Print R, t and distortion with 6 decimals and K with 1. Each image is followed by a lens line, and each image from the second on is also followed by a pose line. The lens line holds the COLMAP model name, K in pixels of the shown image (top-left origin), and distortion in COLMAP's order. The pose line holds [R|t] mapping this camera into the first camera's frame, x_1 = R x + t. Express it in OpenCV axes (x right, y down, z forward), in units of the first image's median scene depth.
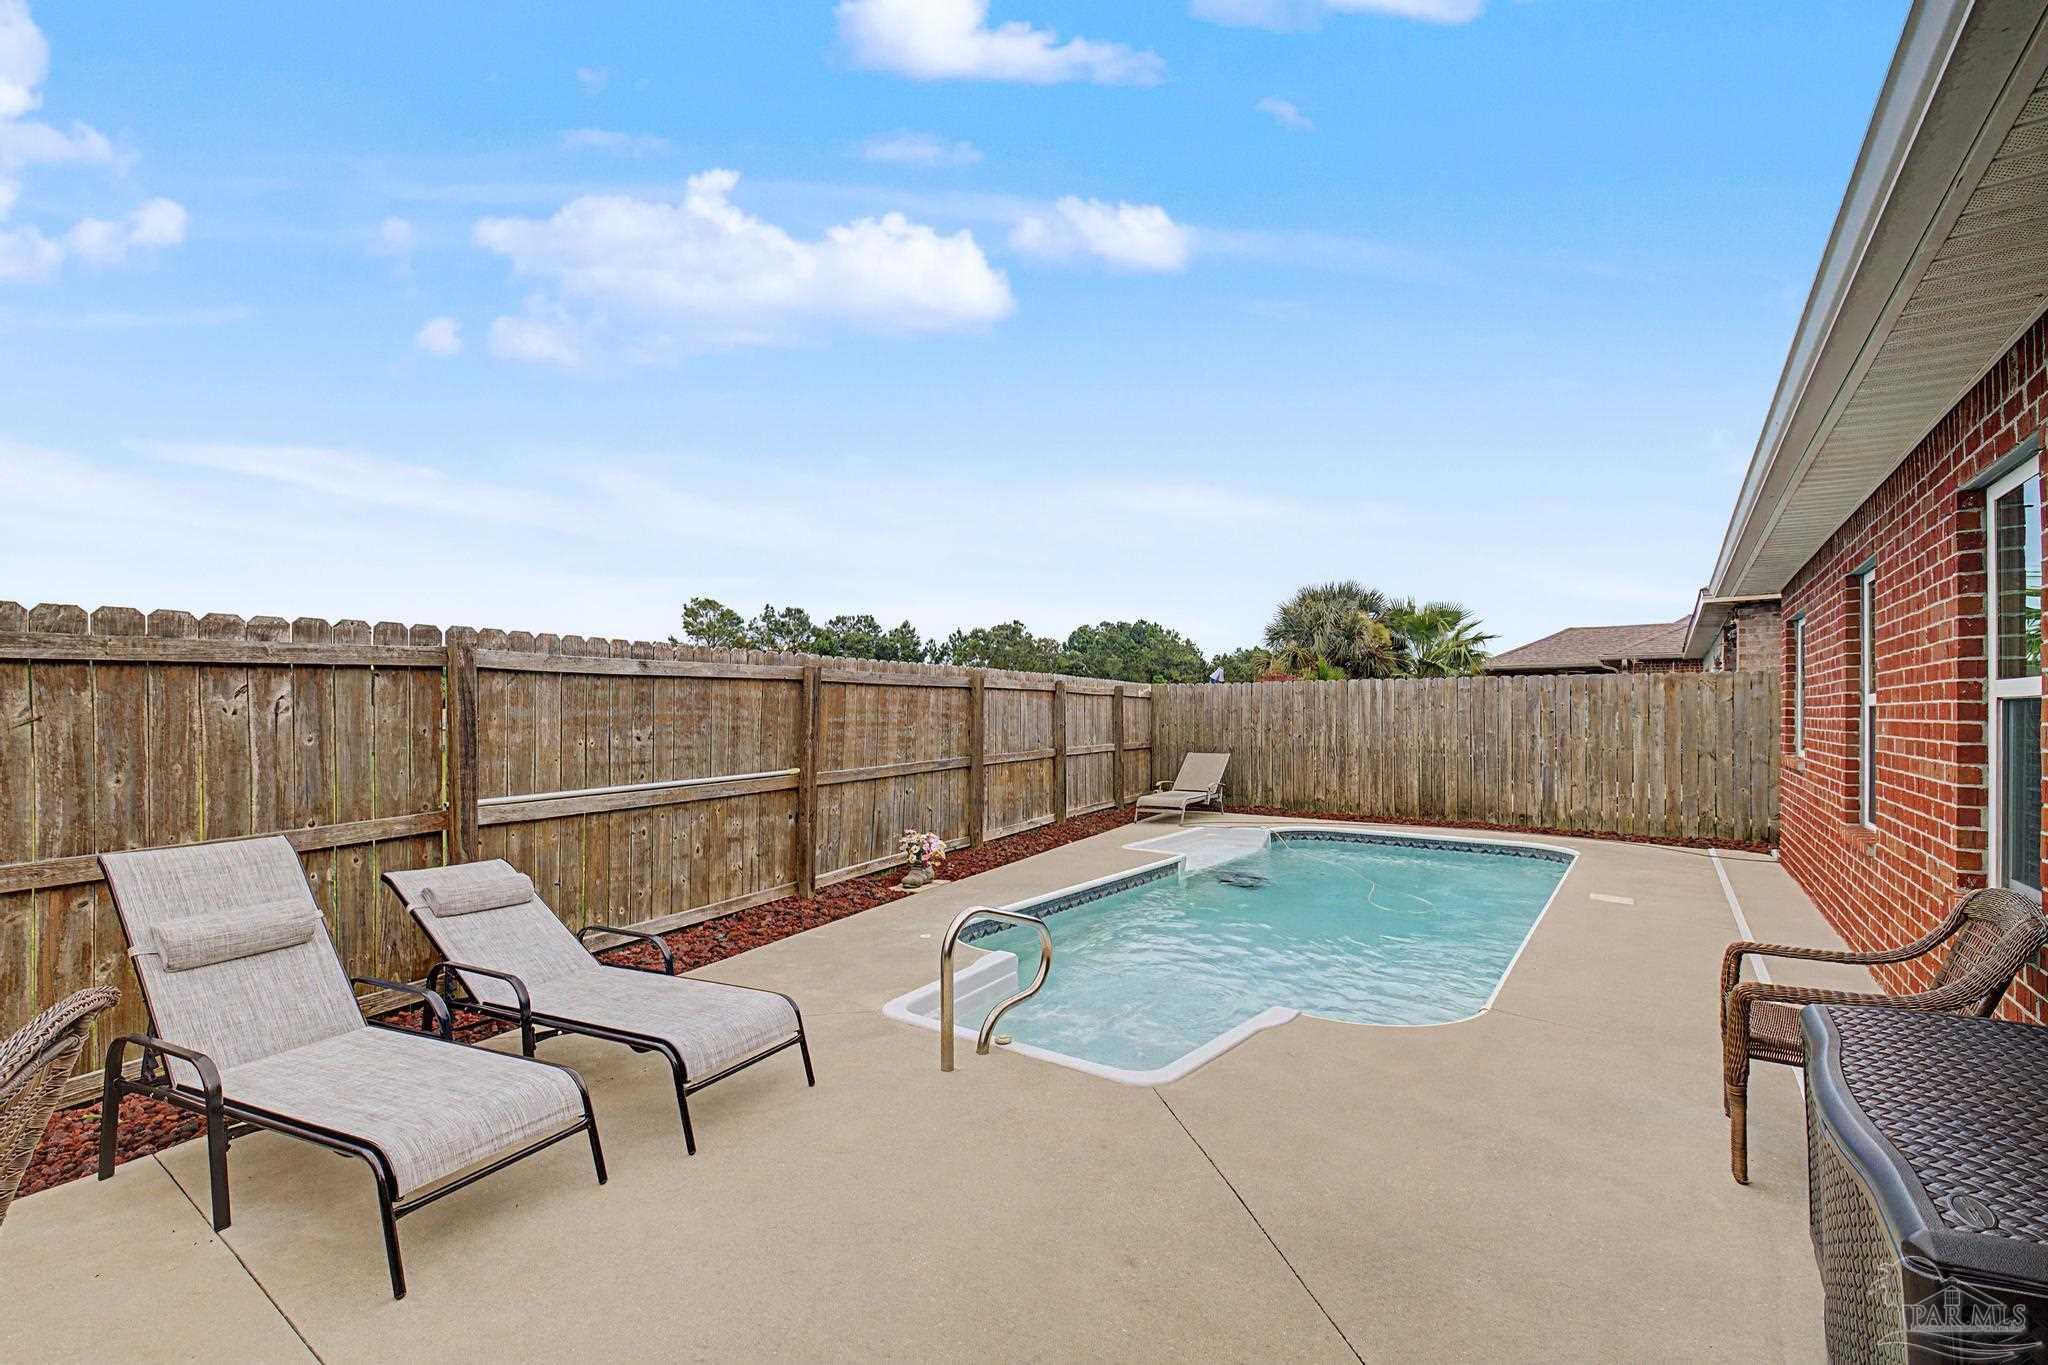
lens RADIAL K [[886.0, 0, 1016.3], [0, 886.0, 711.9], [0, 0, 1]] dist [-0.001922, -0.000354]
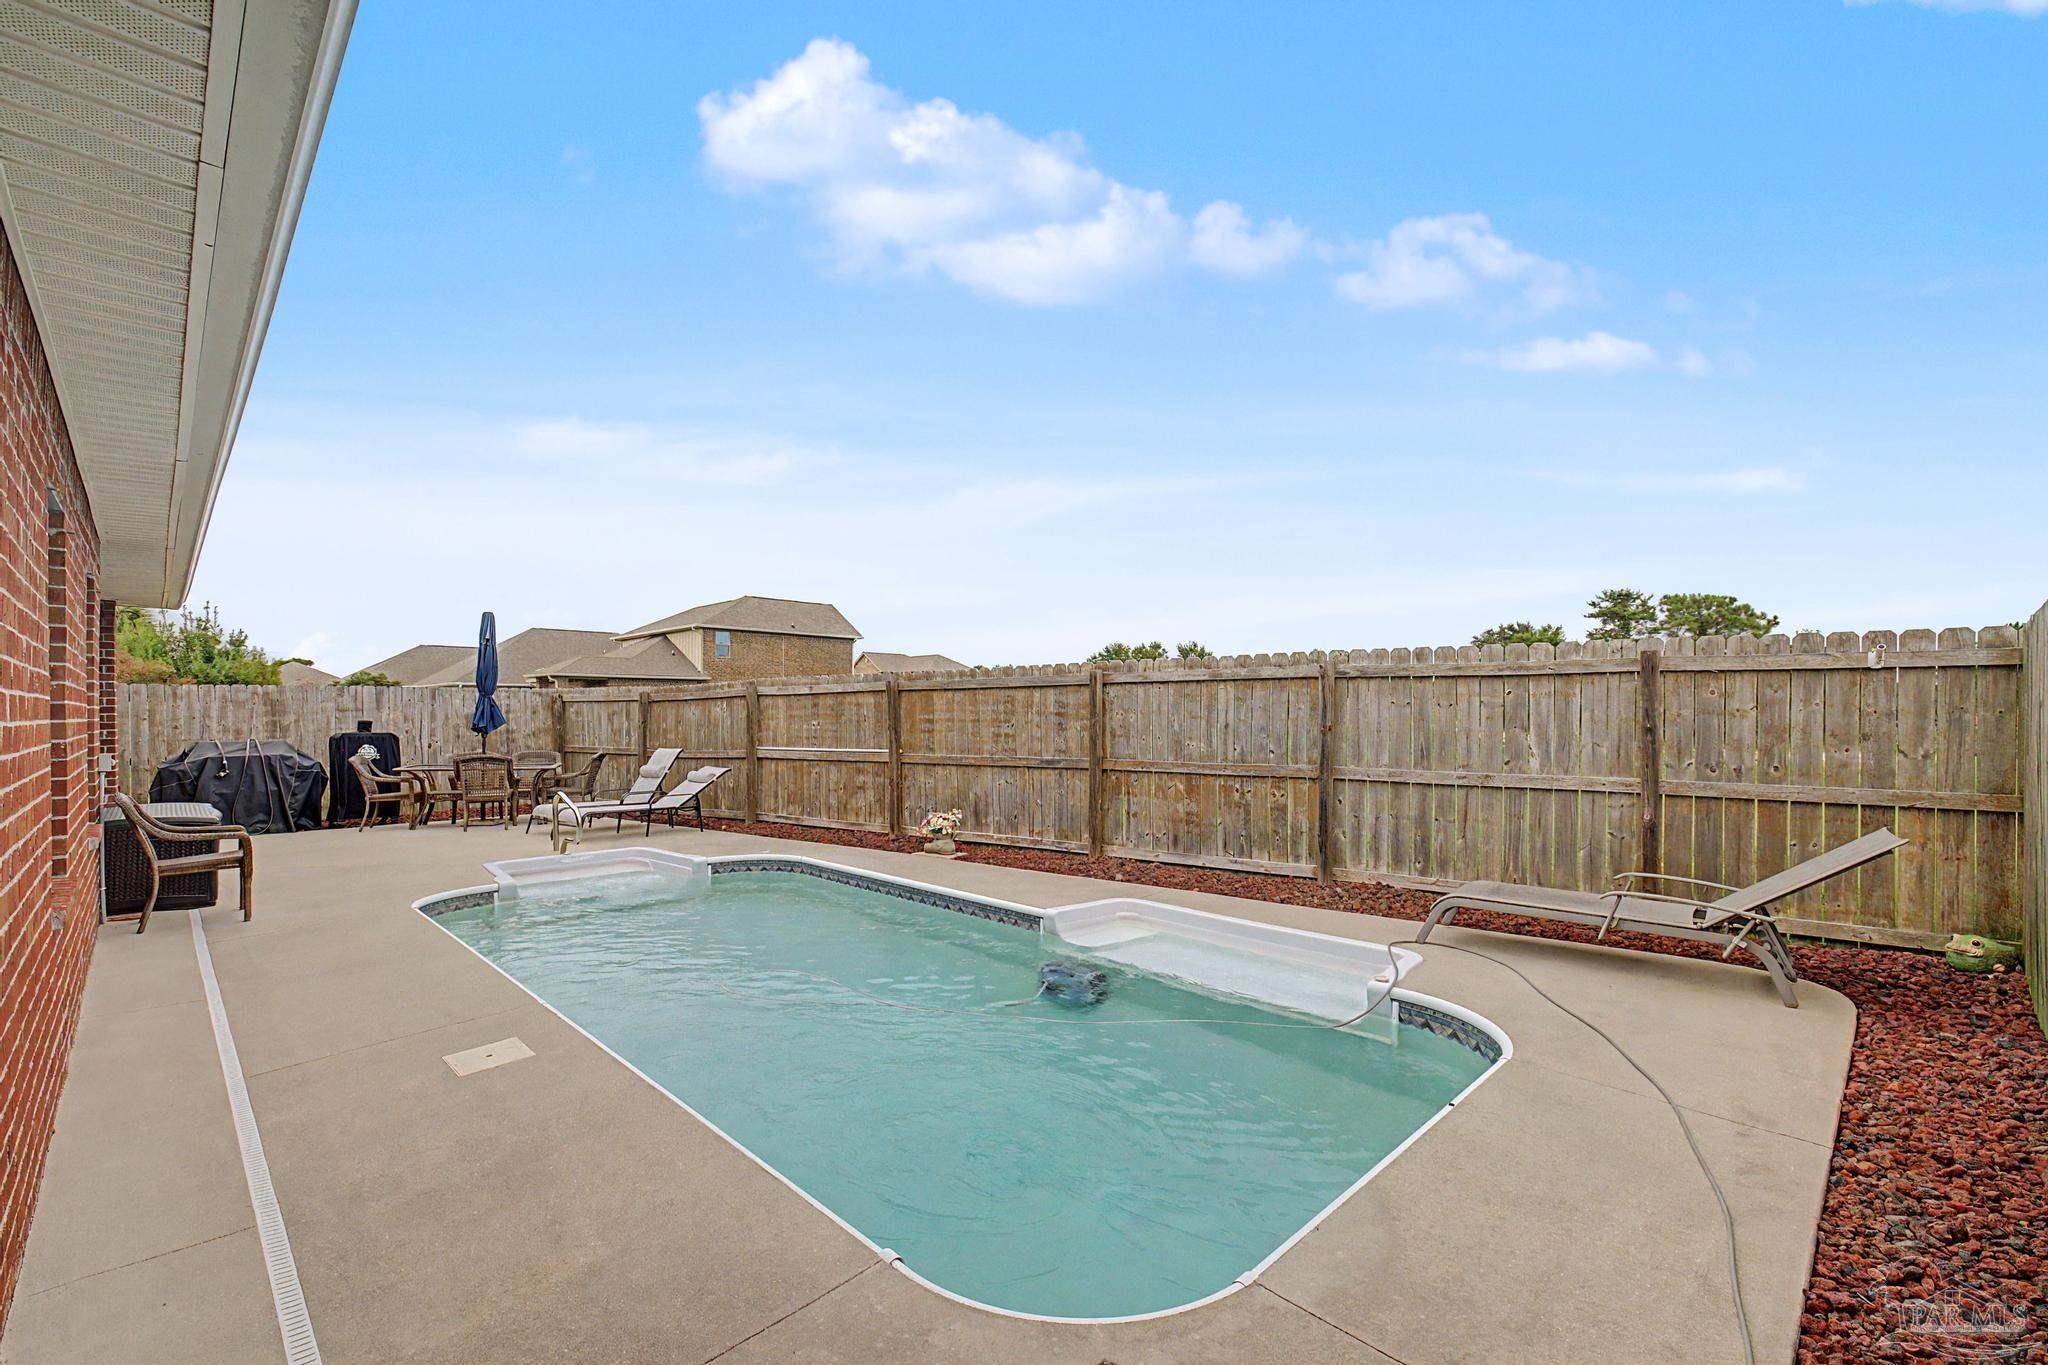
lens RADIAL K [[863.6, 0, 1016.9], [0, 863.6, 700.0], [0, 0, 1]] dist [0.006892, -0.000877]
pose [[-0.162821, -0.011650, -0.986587, 0.743733], [0.005973, 0.999900, -0.012792, 0.000278], [0.986638, -0.007976, -0.162735, 0.926082]]
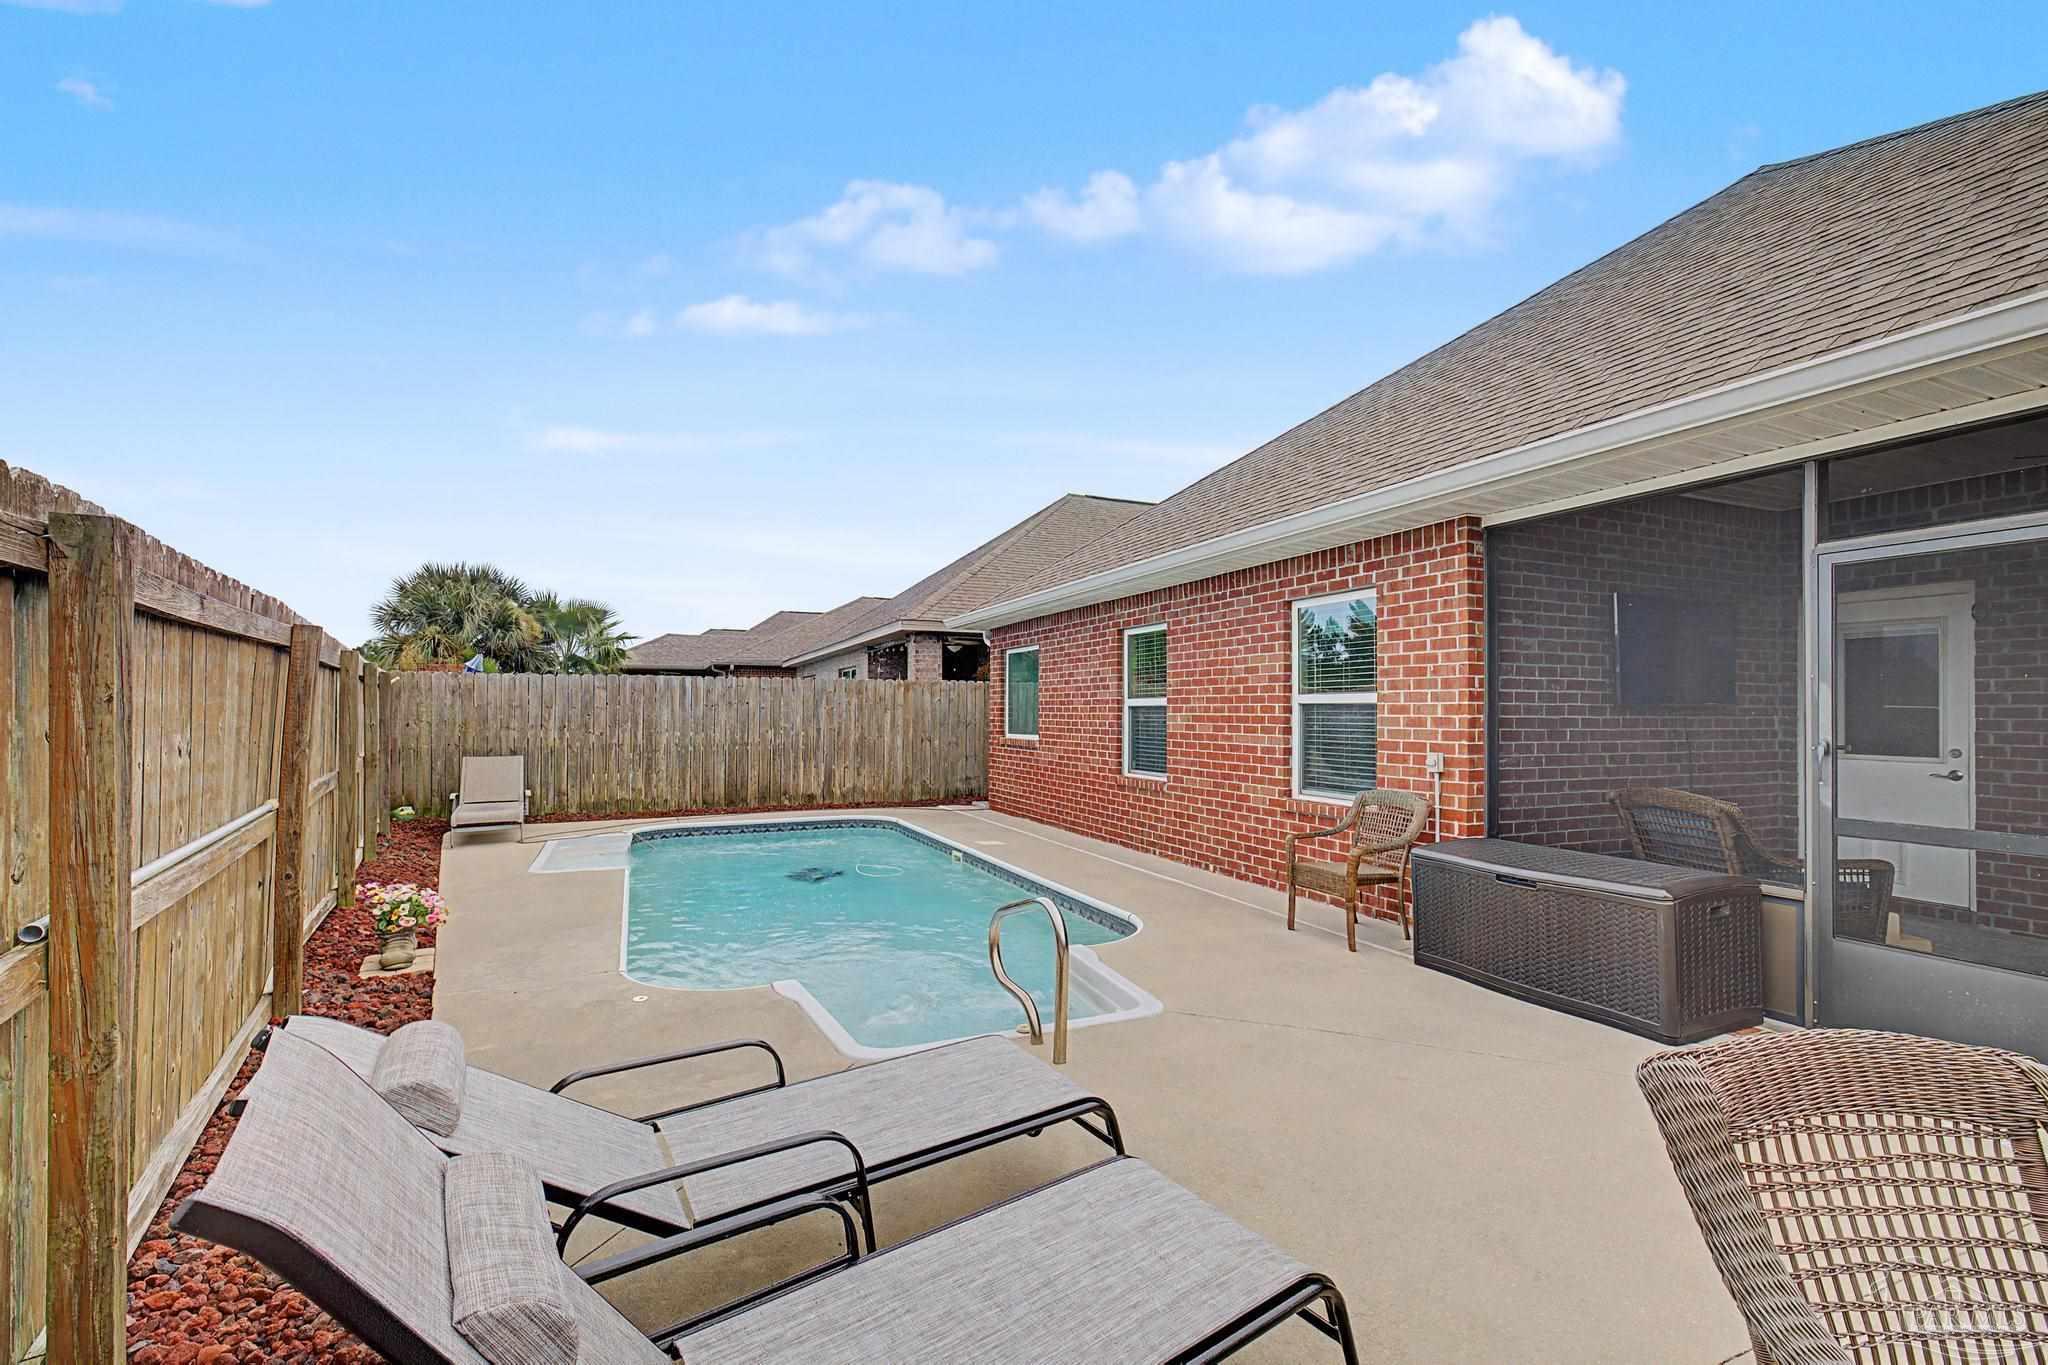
lens RADIAL K [[886.0, 0, 1012.0], [0, 886.0, 697.6], [0, 0, 1]] dist [-0.001922, -0.000354]
pose [[0.484537, 0.014626, 0.874648, -0.351944], [-0.003842, 0.999886, -0.014592, 0.001431], [-0.874762, 0.003710, 0.484538, 0.195563]]
